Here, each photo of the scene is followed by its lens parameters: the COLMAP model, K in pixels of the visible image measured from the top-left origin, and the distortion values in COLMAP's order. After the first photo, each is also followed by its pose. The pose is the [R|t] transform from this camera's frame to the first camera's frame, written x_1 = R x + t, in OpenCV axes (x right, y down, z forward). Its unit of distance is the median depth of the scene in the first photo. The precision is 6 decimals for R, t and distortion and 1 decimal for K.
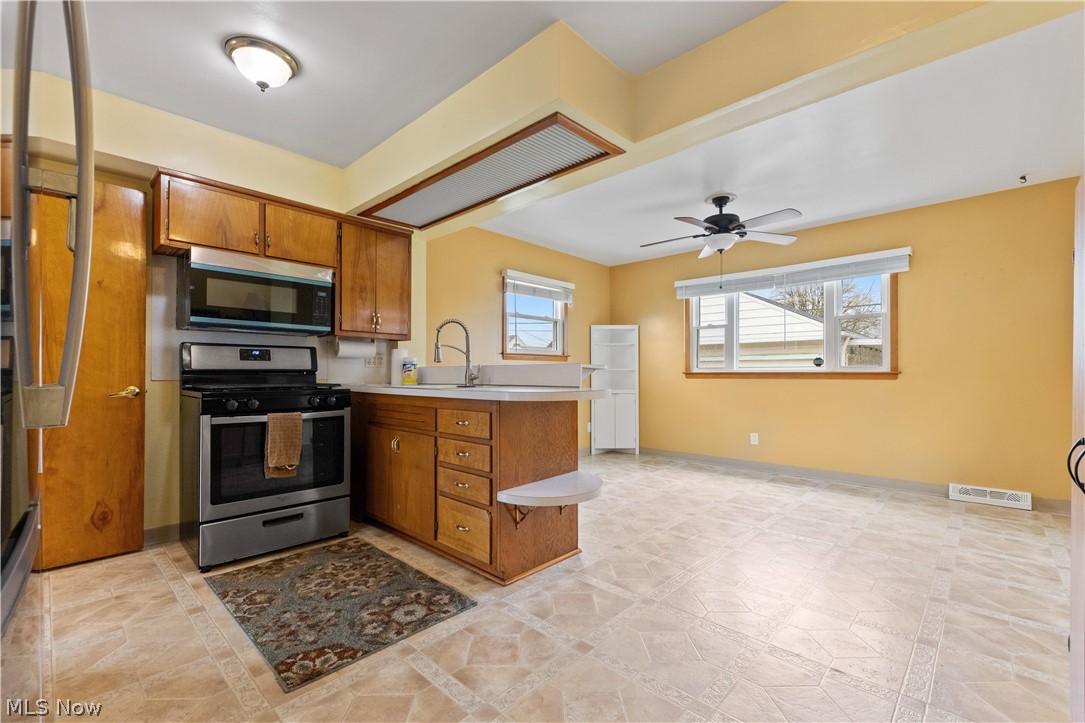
lens RADIAL K [[466.0, 0, 539.4], [0, 466.0, 368.7], [0, 0, 1]] dist [0.001063, -0.000055]
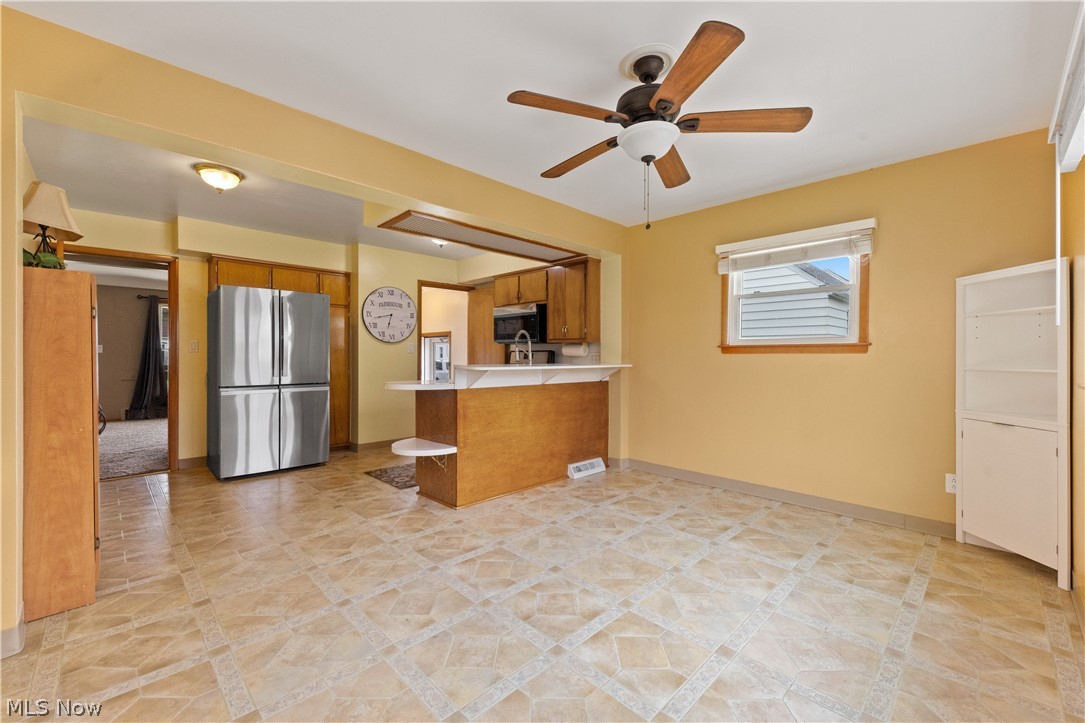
lens RADIAL K [[425.3, 0, 539.1], [0, 425.3, 357.8], [0, 0, 1]] dist [0.000473, -0.000121]
pose [[-0.013332, 0.002970, -0.999907, 1.354719], [0.008506, 0.999960, 0.002857, -0.034059], [0.999875, -0.008467, -0.013357, 1.336525]]
